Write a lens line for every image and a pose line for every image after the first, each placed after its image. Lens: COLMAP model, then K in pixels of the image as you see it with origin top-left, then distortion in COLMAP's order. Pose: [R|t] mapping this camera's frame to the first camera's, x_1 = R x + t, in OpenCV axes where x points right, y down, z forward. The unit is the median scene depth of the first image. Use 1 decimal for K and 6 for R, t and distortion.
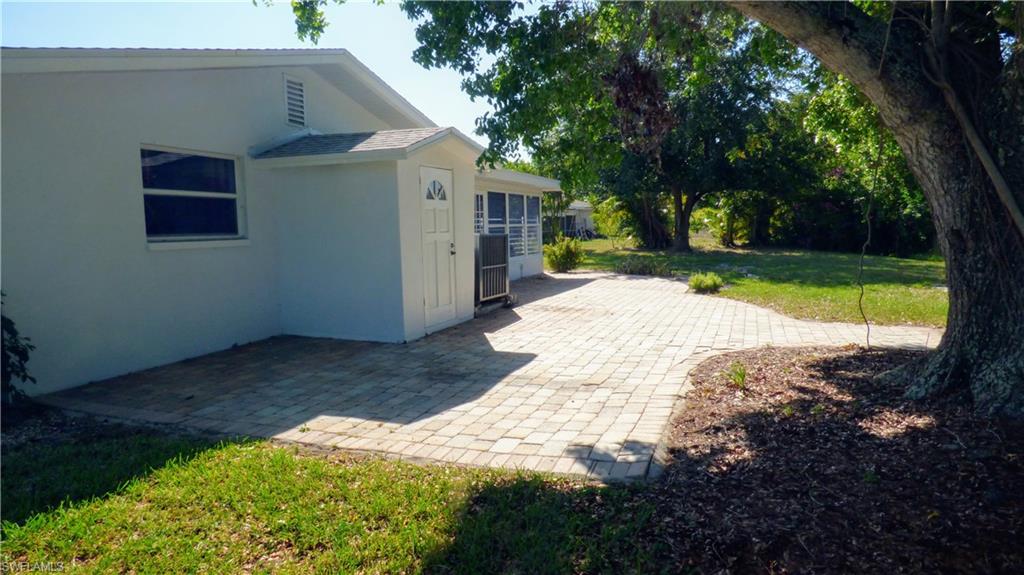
lens RADIAL K [[608.8, 0, 516.8], [0, 608.8, 285.7], [0, 0, 1]] dist [-0.010948, 0.003473]
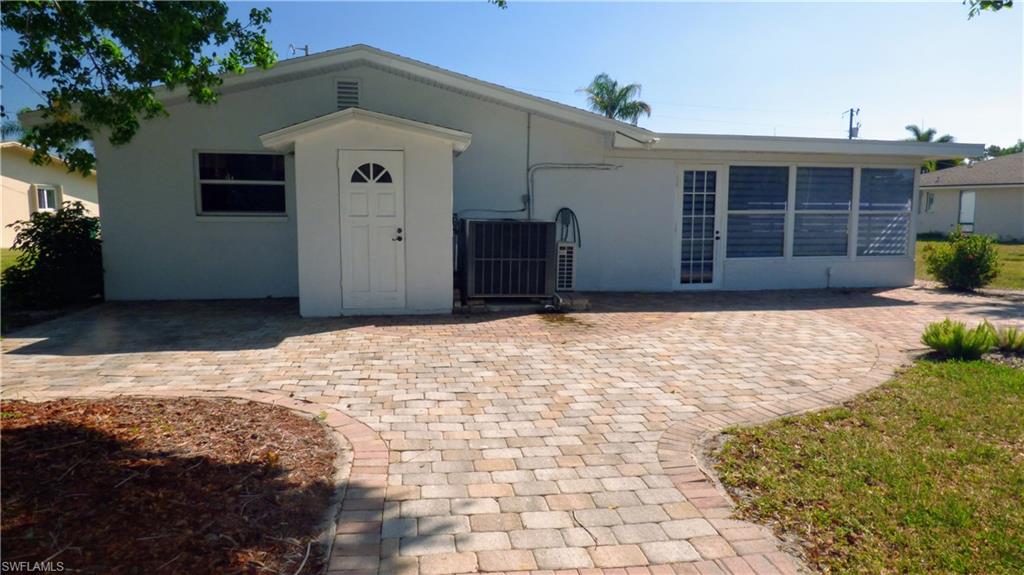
lens RADIAL K [[608.8, 0, 513.2], [0, 608.8, 285.3], [0, 0, 1]] dist [-0.010948, 0.003473]
pose [[0.502429, 0.125823, -0.855414, 0.867303], [-0.100882, 0.991128, 0.086533, -0.087804], [0.858713, 0.042819, 0.510665, 0.728857]]
